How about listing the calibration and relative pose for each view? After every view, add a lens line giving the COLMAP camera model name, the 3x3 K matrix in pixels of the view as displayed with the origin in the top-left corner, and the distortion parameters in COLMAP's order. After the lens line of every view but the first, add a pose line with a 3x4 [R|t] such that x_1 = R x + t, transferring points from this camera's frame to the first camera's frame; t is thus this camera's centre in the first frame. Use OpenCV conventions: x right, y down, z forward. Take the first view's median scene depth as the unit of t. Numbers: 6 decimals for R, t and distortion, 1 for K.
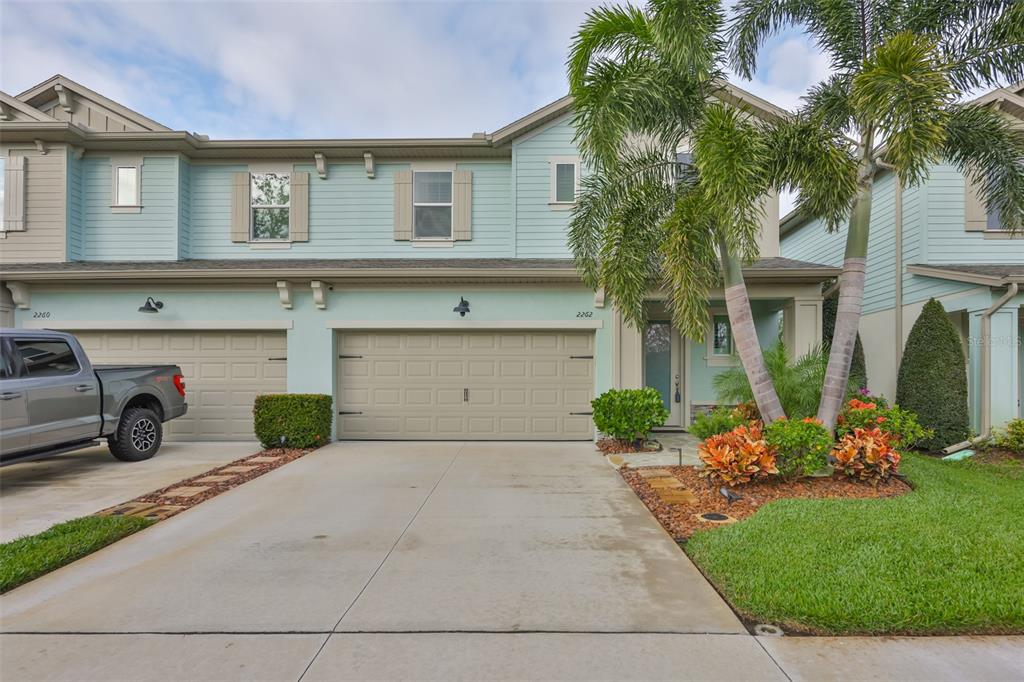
lens RADIAL K [[506.4, 0, 512.5], [0, 506.4, 388.2], [0, 0, 1]] dist [-0.002070, -0.000079]
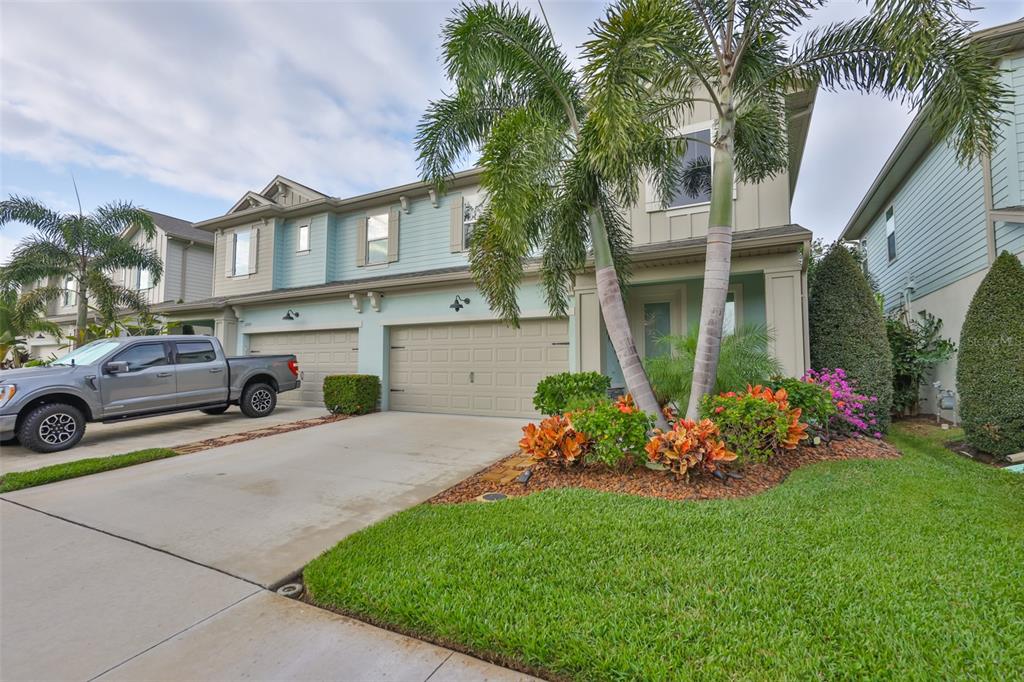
lens RADIAL K [[452.0, 0, 512.0], [0, 452.0, 341.0], [0, 0, 1]] dist [0.001850, 0.000231]
pose [[0.891489, -0.024382, -0.452386, 0.479279], [-0.005962, 0.997833, -0.065527, -0.002187], [0.453003, 0.061114, 0.889412, 0.099970]]
